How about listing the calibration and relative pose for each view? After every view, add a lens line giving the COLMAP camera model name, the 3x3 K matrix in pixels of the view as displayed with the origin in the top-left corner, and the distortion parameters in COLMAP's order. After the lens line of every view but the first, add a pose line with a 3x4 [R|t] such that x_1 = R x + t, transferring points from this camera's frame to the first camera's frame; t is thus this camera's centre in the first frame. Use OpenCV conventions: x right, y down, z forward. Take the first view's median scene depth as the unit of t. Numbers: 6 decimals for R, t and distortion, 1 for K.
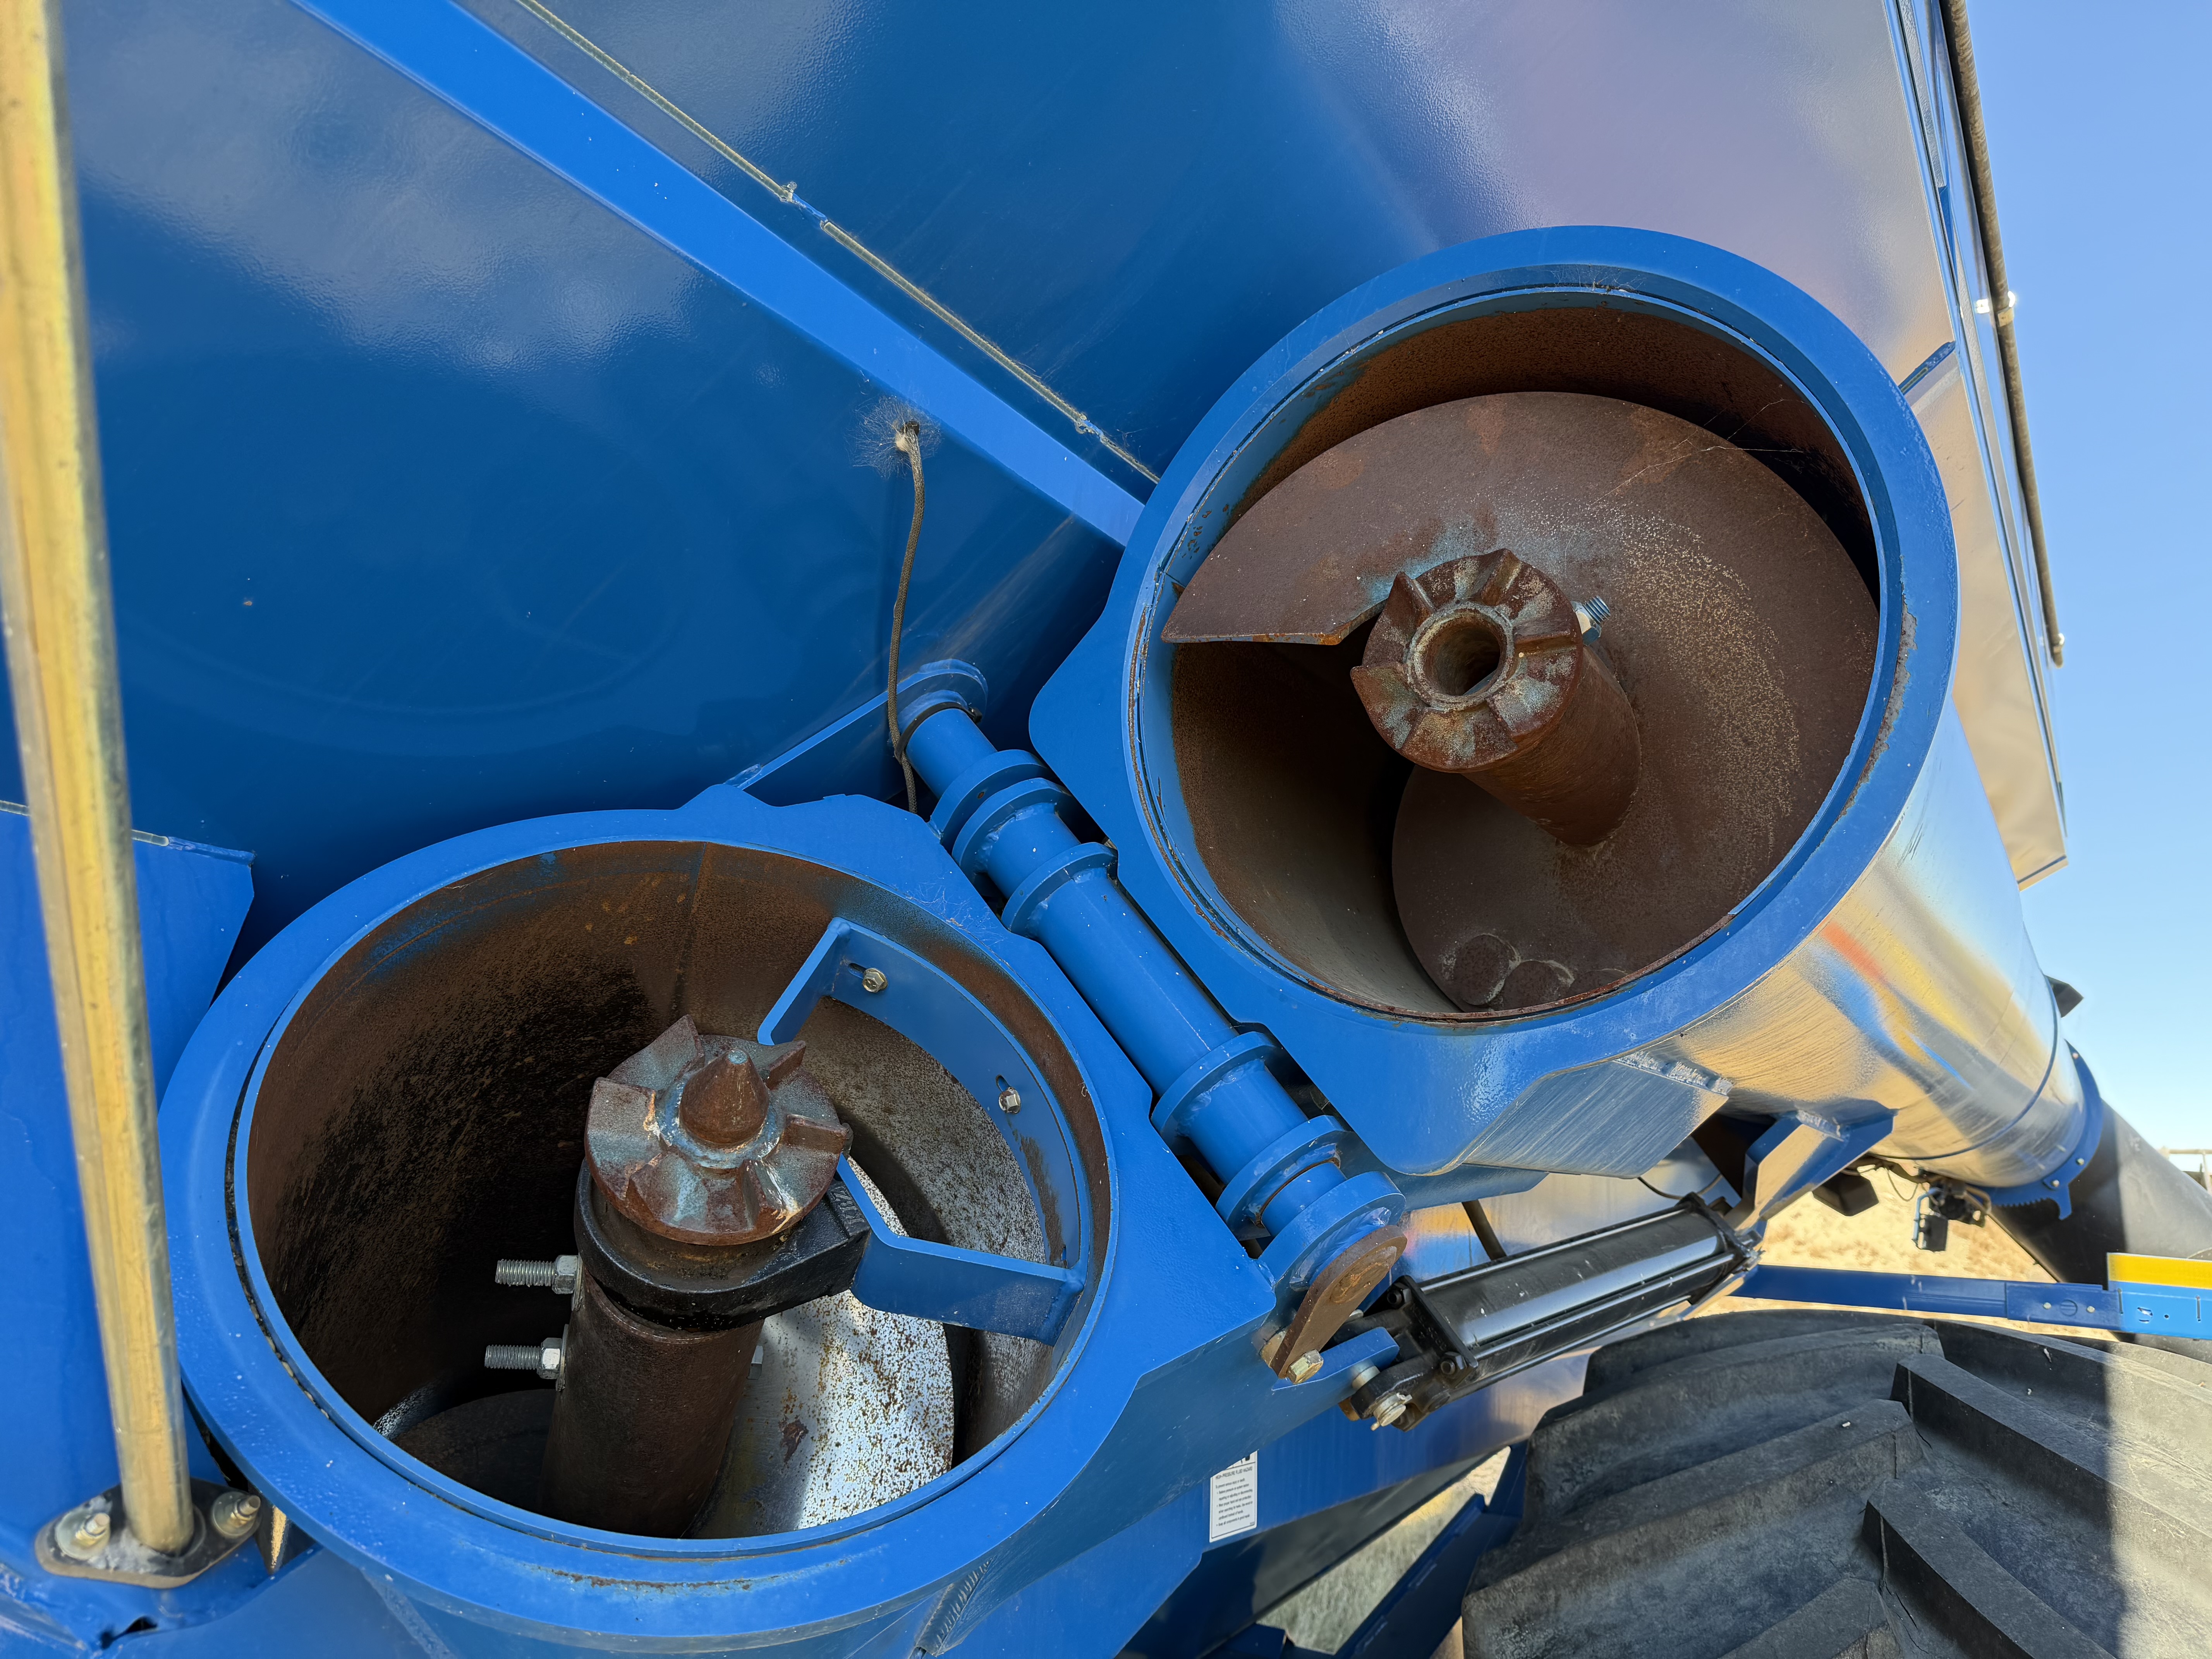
lens RADIAL K [[1554.2, 0, 1109.6], [0, 1554.2, 872.0], [0, 0, 1]] dist [0.124191, -0.156723]
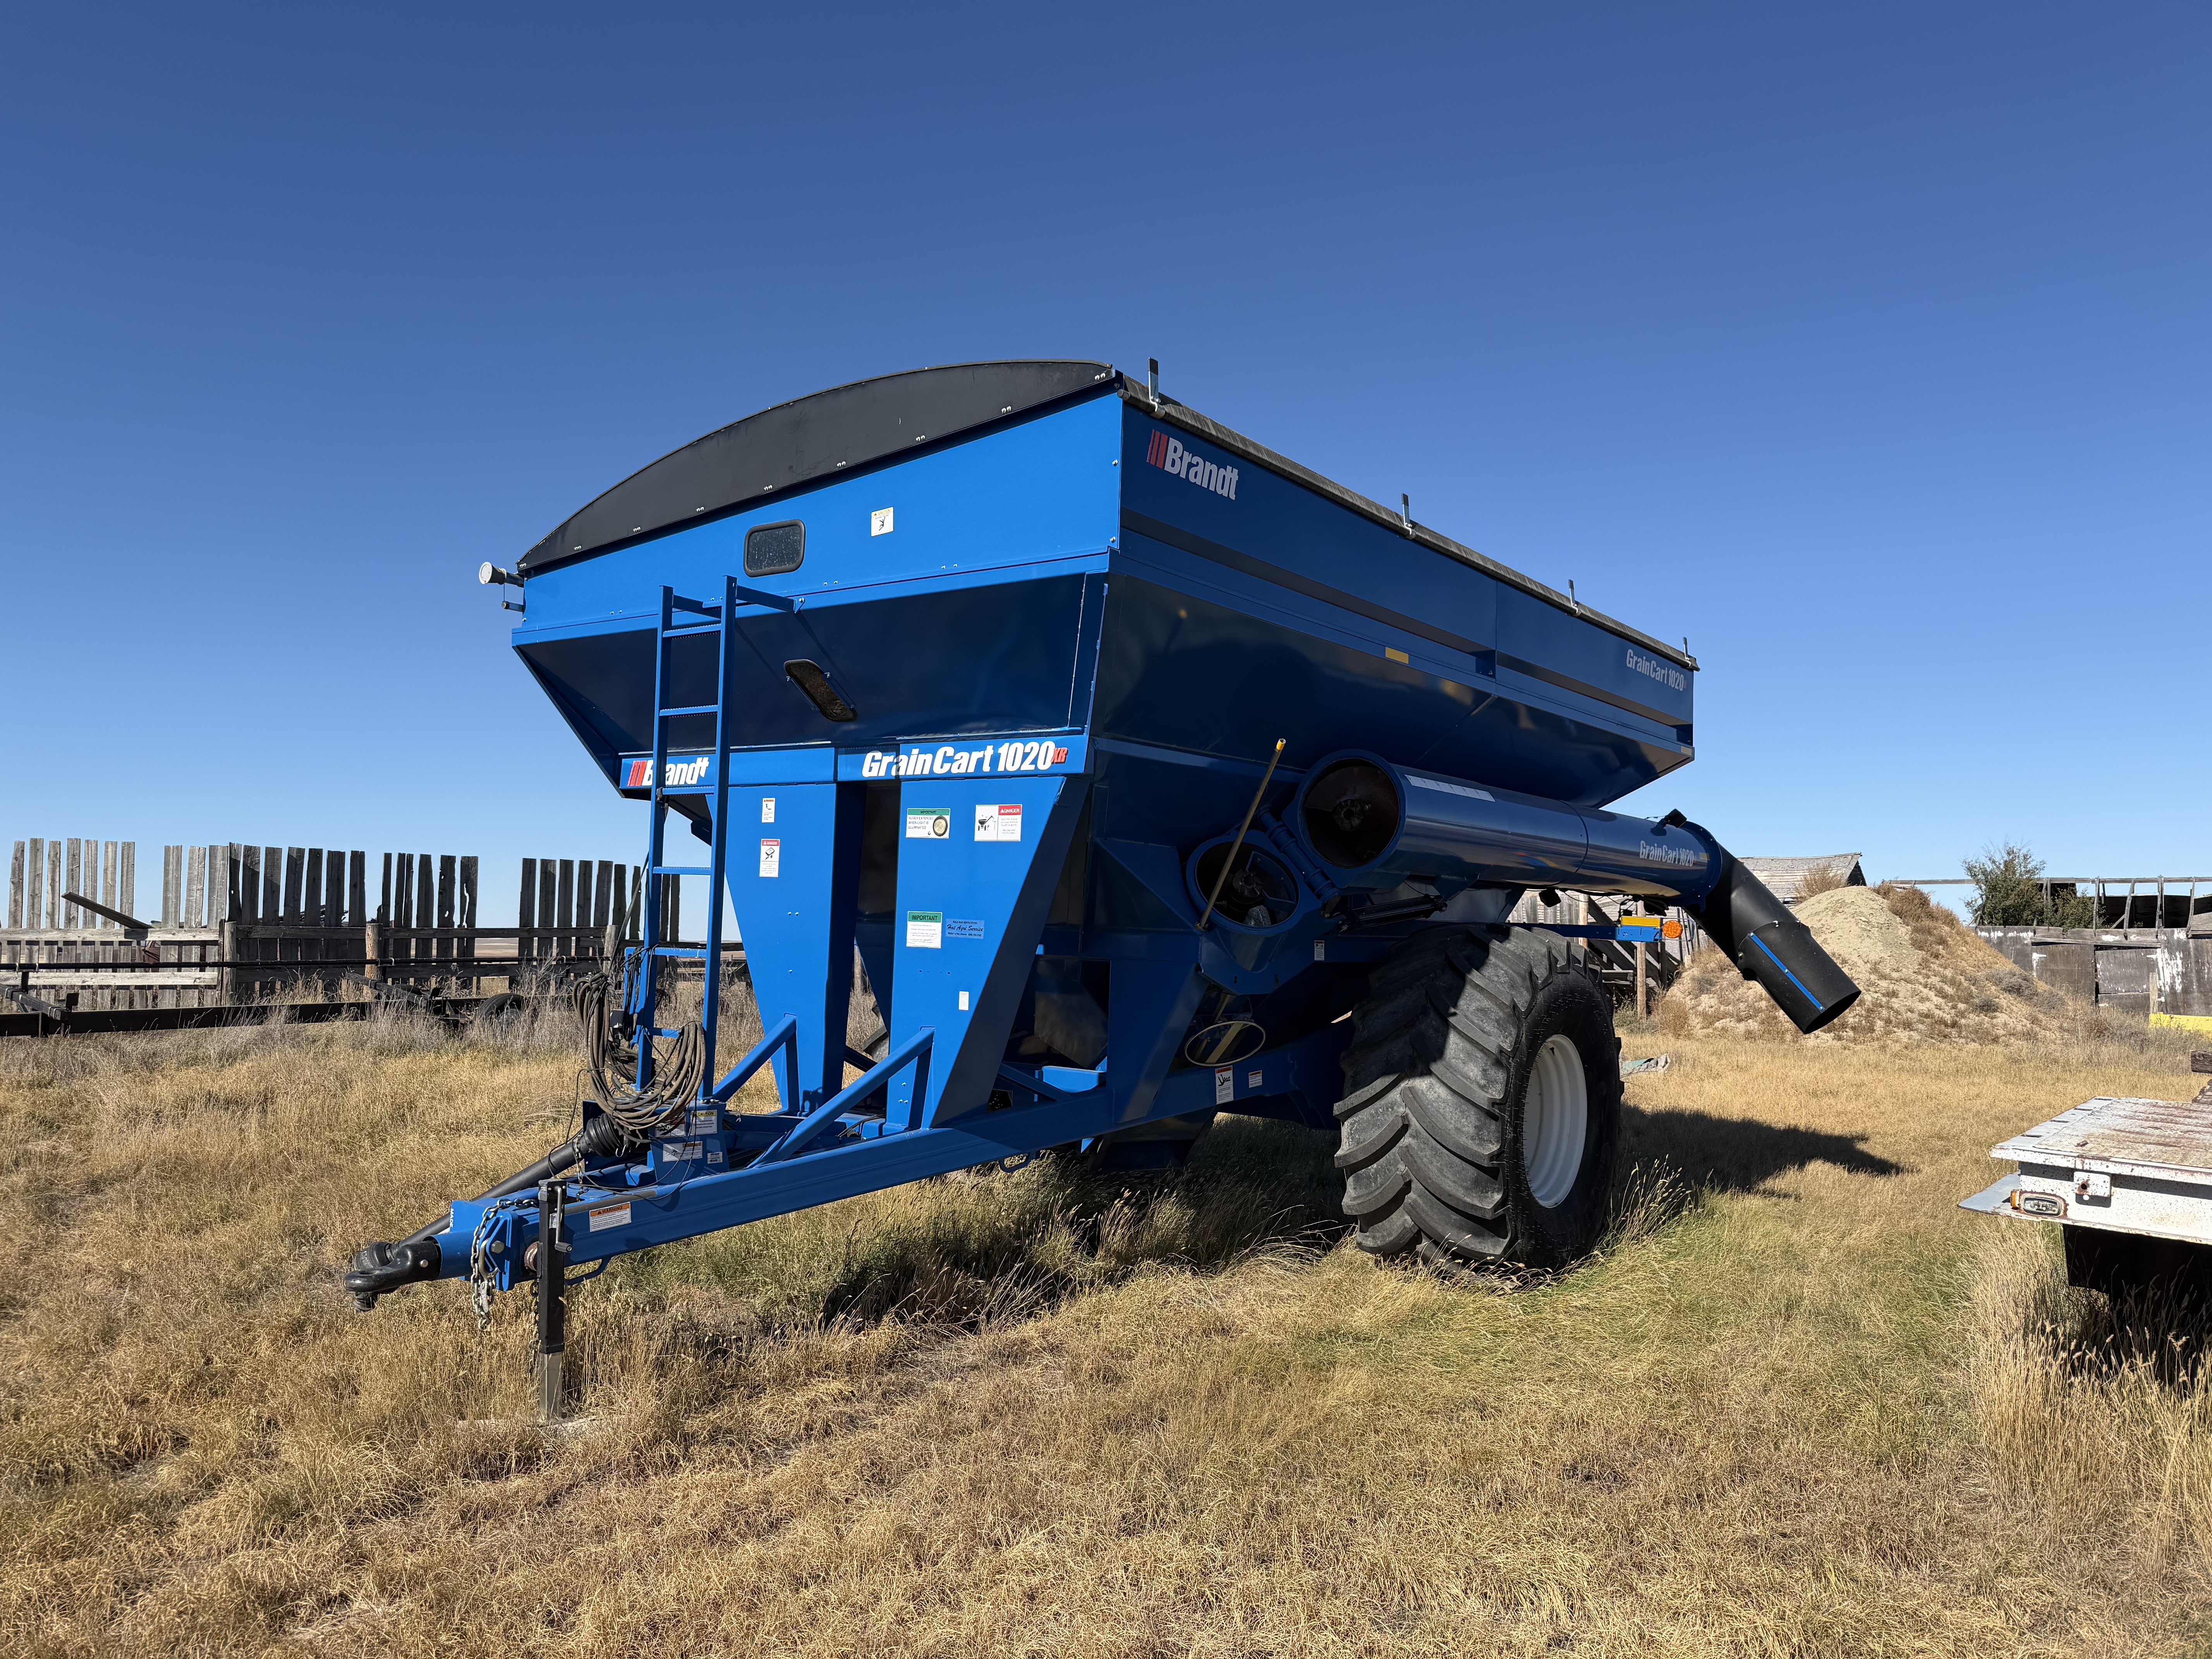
lens RADIAL K [[1554.2, 0, 1109.6], [0, 1554.2, 872.0], [0, 0, 1]] dist [0.124191, -0.156723]
pose [[0.996854, -0.018652, -0.077031, -0.275390], [0.030437, 0.987480, 0.154777, -0.897891], [0.073180, -0.156635, 0.984942, -5.392774]]
